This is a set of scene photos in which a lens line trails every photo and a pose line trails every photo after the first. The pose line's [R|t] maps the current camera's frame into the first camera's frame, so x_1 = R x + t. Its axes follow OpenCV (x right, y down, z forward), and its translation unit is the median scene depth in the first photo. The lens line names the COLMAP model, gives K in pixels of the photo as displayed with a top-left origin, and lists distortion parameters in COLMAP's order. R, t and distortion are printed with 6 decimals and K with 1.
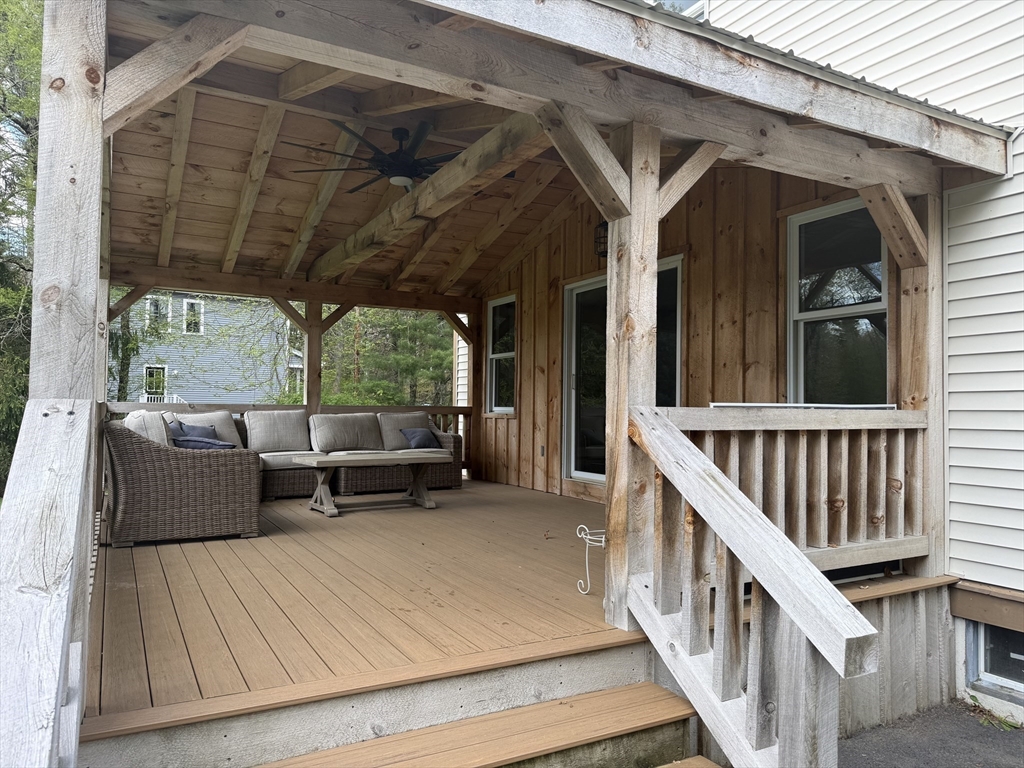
lens RADIAL K [[720.4, 0, 513.2], [0, 720.4, 385.2], [0, 0, 1]] dist [0.066961, -0.076753]
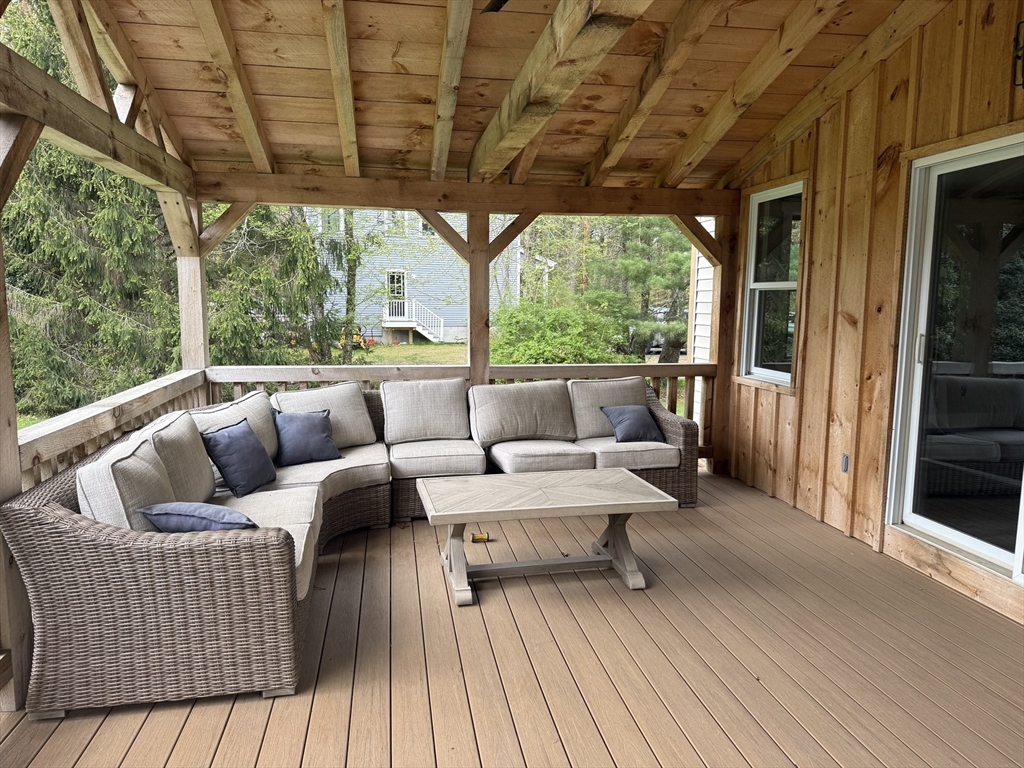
lens RADIAL K [[720.4, 0, 506.6], [0, 720.4, 392.6], [0, 0, 1]] dist [0.066961, -0.076753]
pose [[0.943510, 0.037101, -0.329260, -0.023763], [0.016100, 0.987405, 0.157395, -0.058101], [0.330952, -0.153804, 0.931029, 0.375013]]
